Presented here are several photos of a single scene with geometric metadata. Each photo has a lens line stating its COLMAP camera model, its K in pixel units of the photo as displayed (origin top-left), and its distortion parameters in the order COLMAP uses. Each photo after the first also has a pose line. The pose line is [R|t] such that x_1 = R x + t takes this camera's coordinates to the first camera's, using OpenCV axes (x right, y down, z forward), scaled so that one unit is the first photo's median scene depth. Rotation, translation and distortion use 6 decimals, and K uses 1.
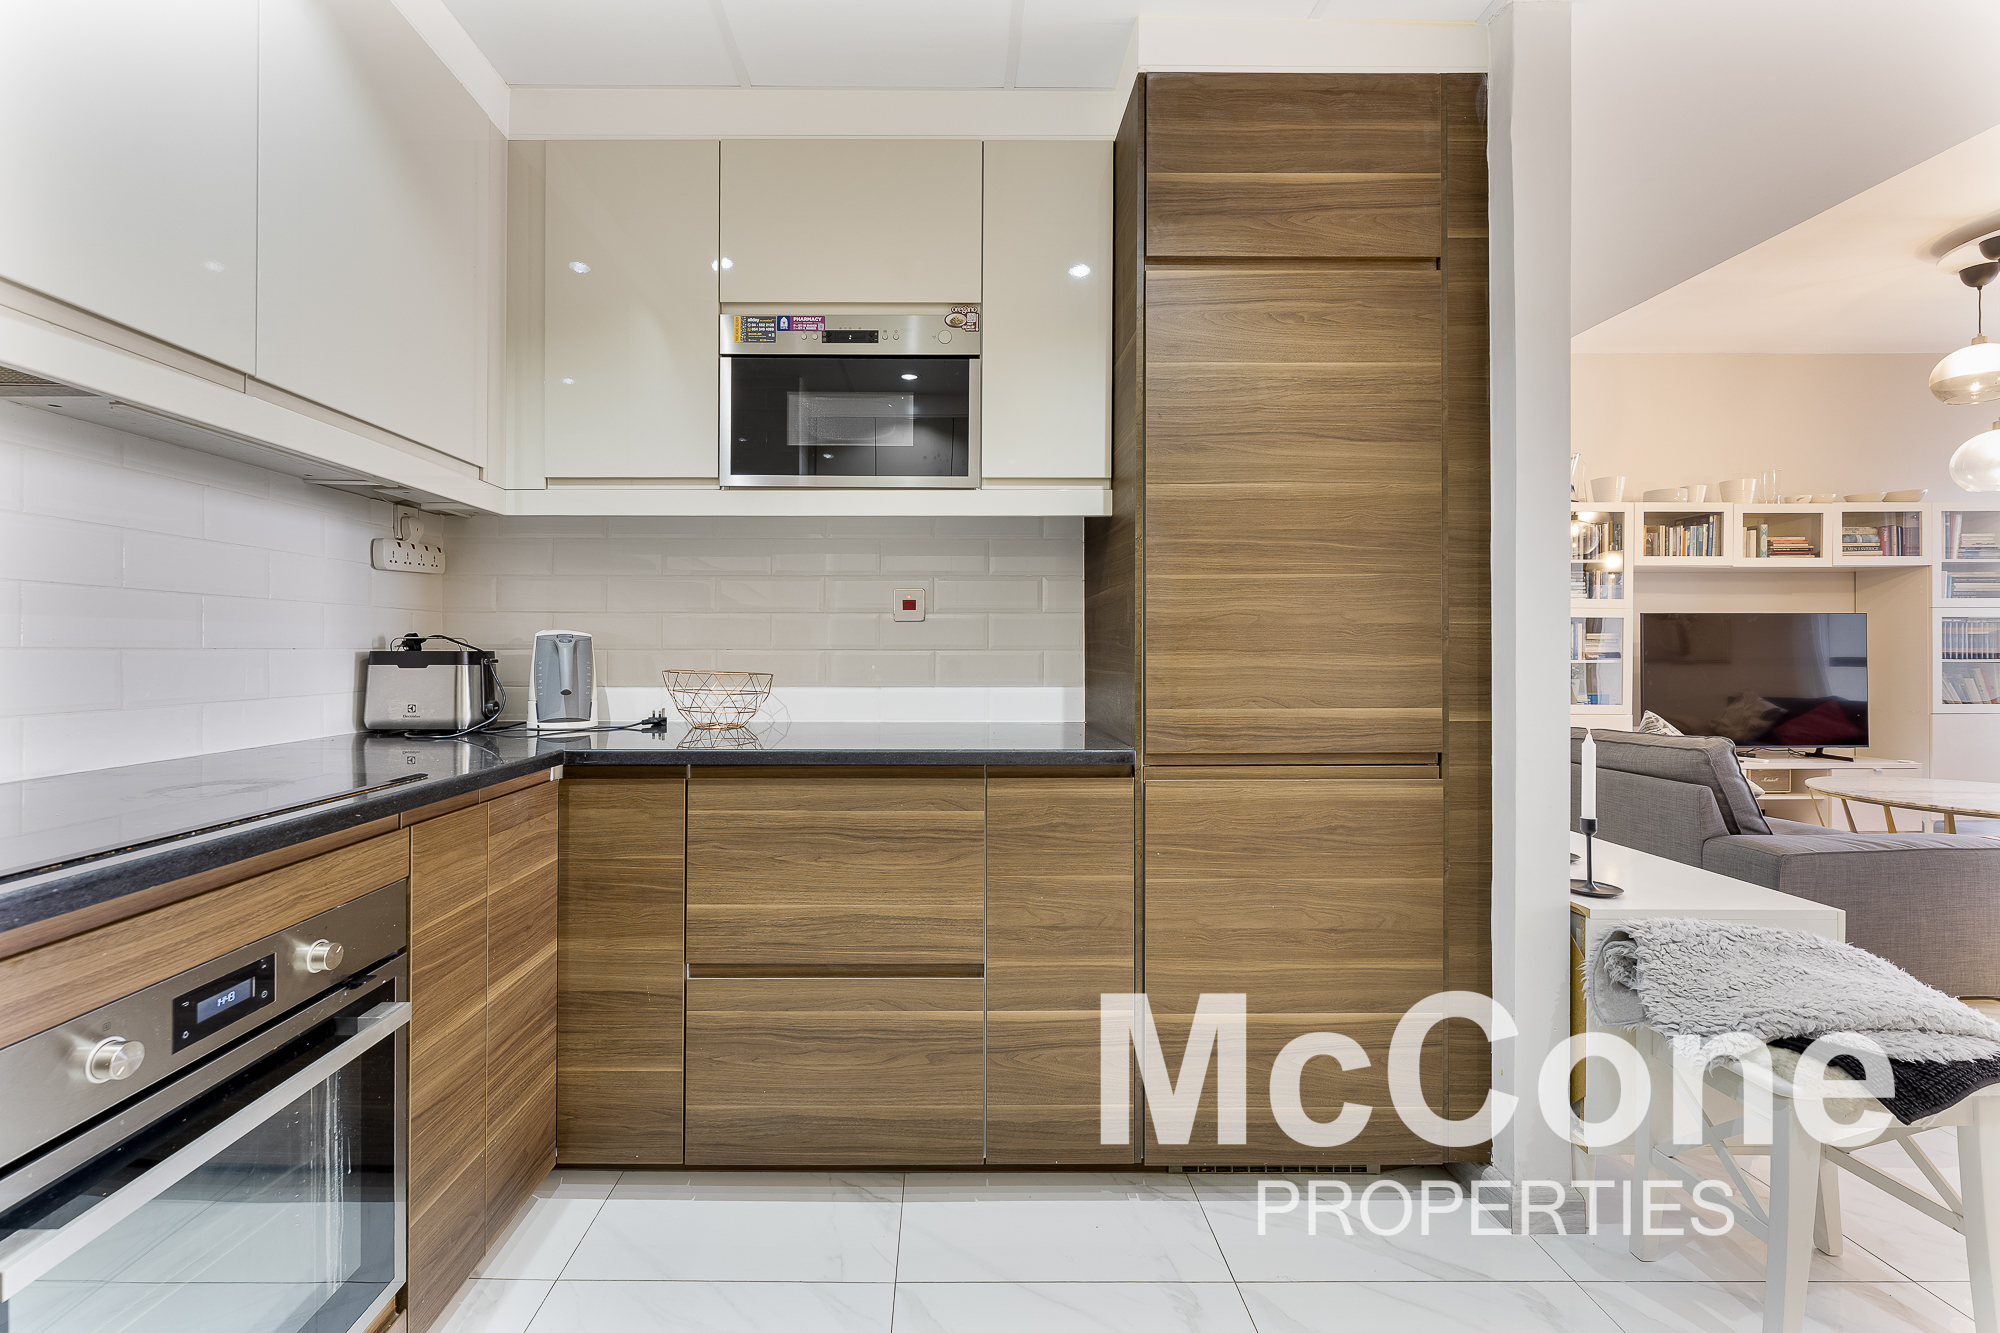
lens RADIAL K [[810.7, 0, 996.1], [0, 810.7, 654.8], [0, 0, 1]] dist [0.004124, -0.001704]
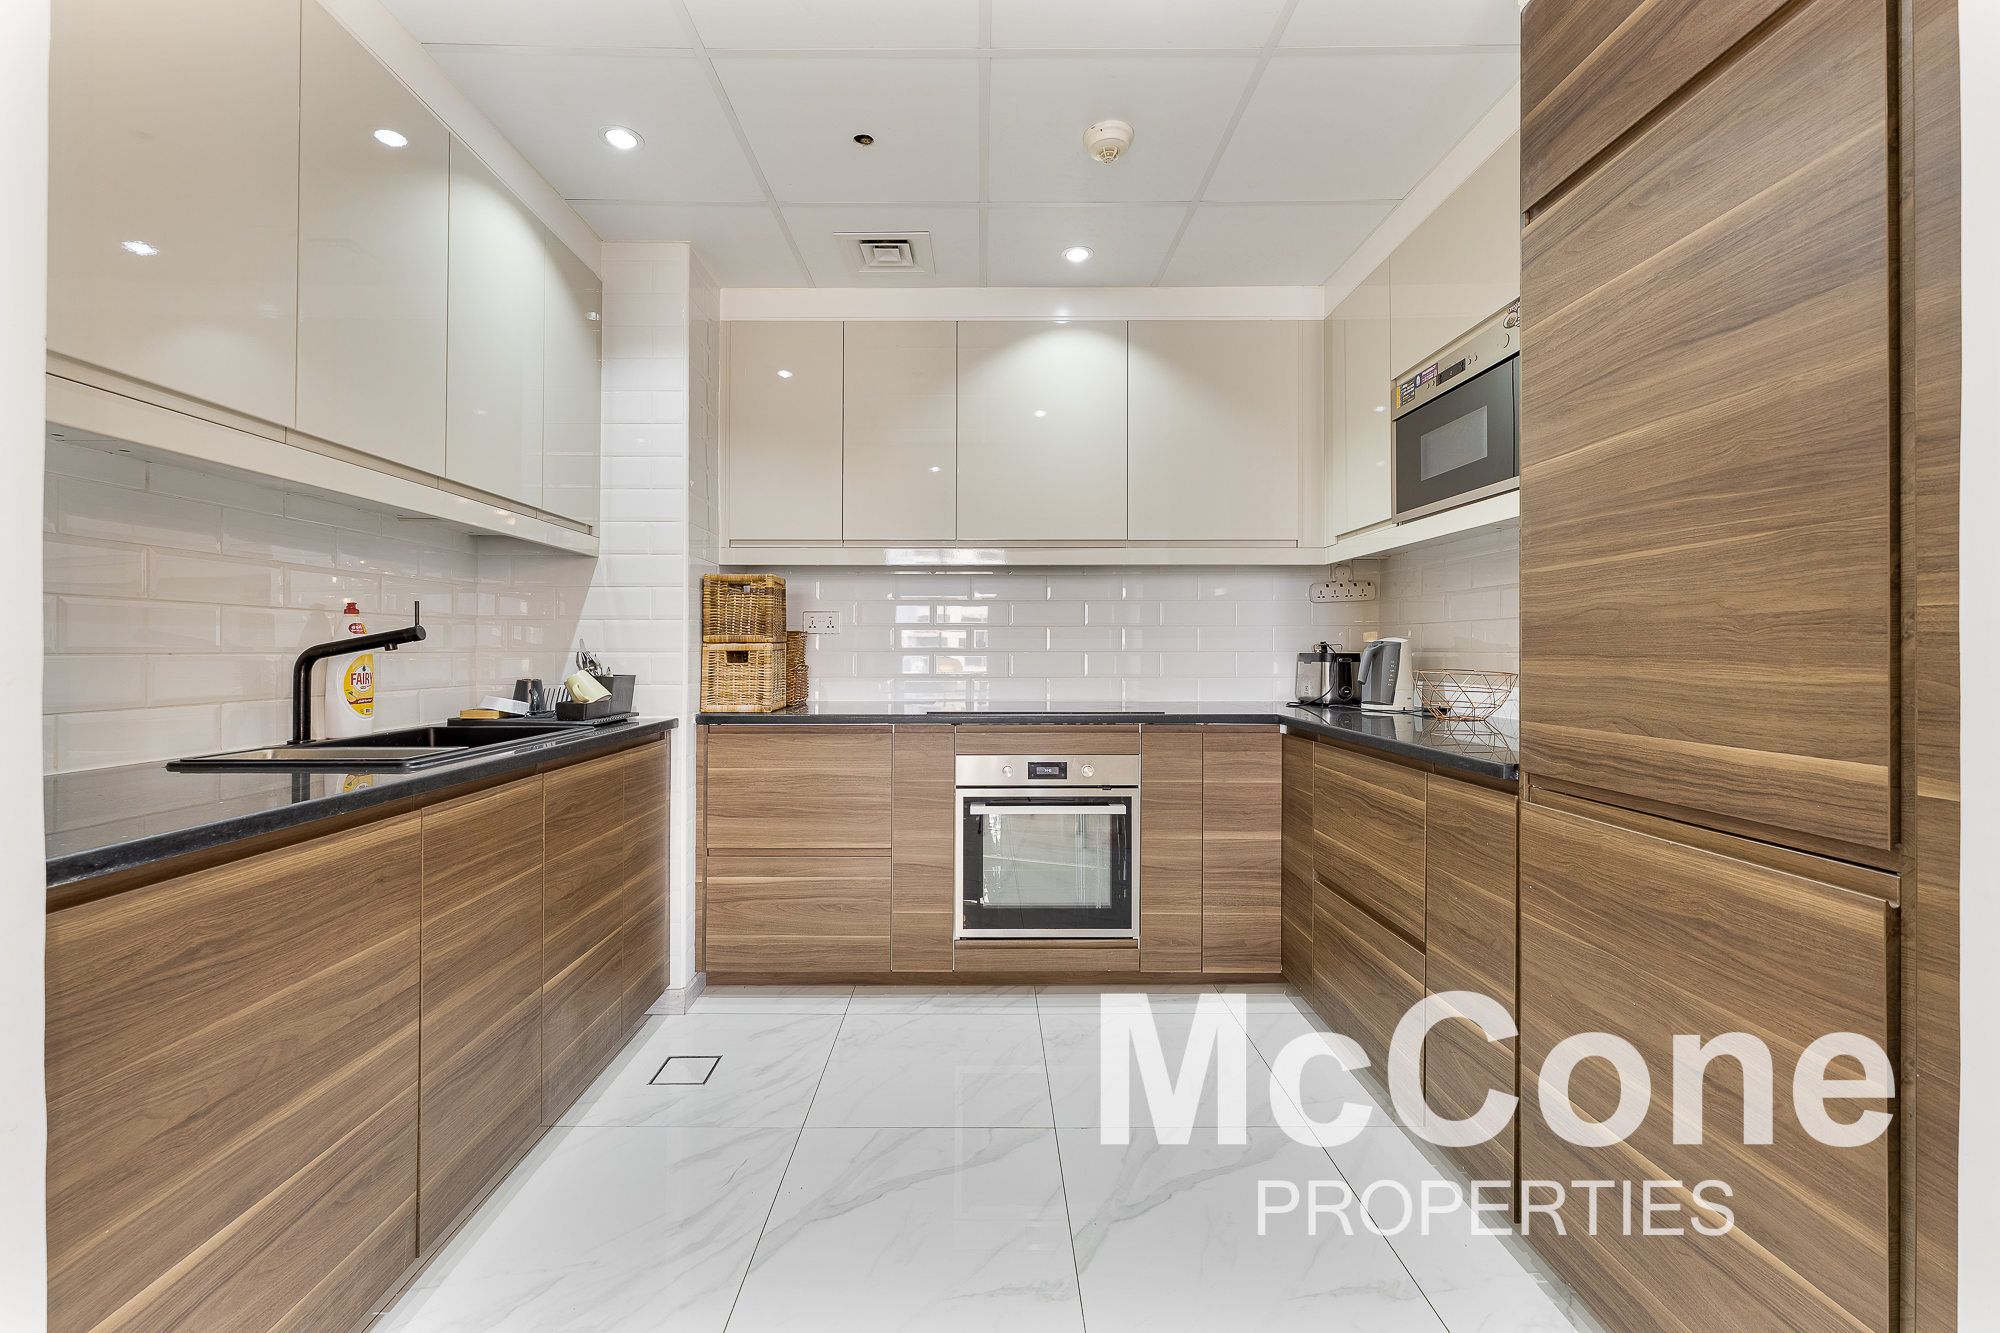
lens RADIAL K [[810.7, 0, 955.0], [0, 810.7, 650.3], [0, 0, 1]] dist [0.004124, -0.001704]
pose [[-0.028849, -0.000179, -0.999584, 1.097486], [-0.003847, 0.999993, -0.000068, -0.008100], [0.999576, 0.003844, -0.028850, 0.403202]]
